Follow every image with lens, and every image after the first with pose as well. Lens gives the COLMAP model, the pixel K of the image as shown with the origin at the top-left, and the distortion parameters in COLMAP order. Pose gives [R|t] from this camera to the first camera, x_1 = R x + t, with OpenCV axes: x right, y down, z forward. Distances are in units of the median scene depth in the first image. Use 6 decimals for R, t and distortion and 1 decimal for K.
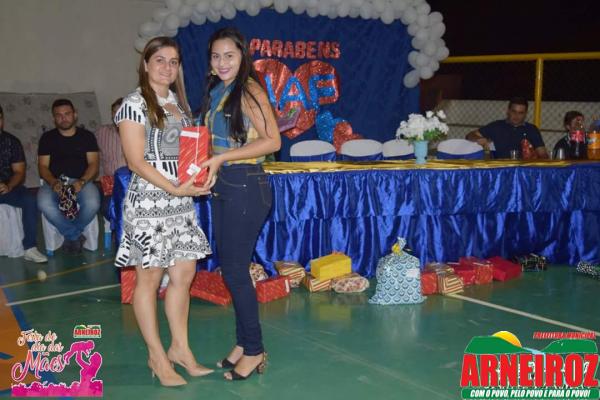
lens RADIAL K [[840.1, 0, 313.5], [0, 840.1, 200.7], [0, 0, 1]] dist [-0.008223, 0.000000]
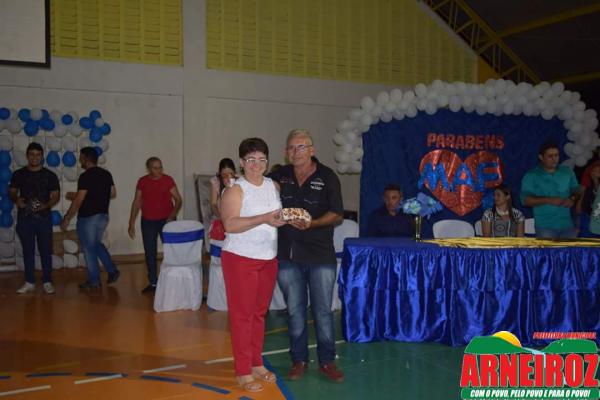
lens RADIAL K [[651.8, 0, 305.9], [0, 651.8, 189.3], [0, 0, 1]] dist [0.017561, 0.000000]
pose [[0.982585, 0.007403, -0.185667, -0.072919], [-0.027927, 0.993740, -0.108172, -0.005568], [0.183704, 0.111473, 0.976640, 0.057107]]
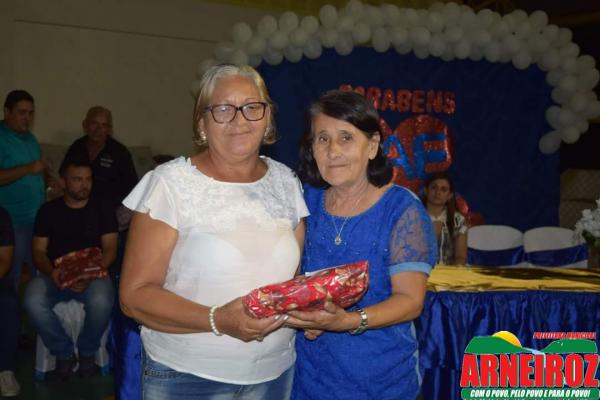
lens RADIAL K [[850.9, 0, 303.7], [0, 850.9, 194.3], [0, 0, 1]] dist [0.002616, 0.000000]
pose [[0.993908, 0.036517, -0.103989, -0.022667], [-0.044517, 0.996138, -0.075682, -0.031758], [0.100824, 0.079850, 0.991695, 0.230222]]
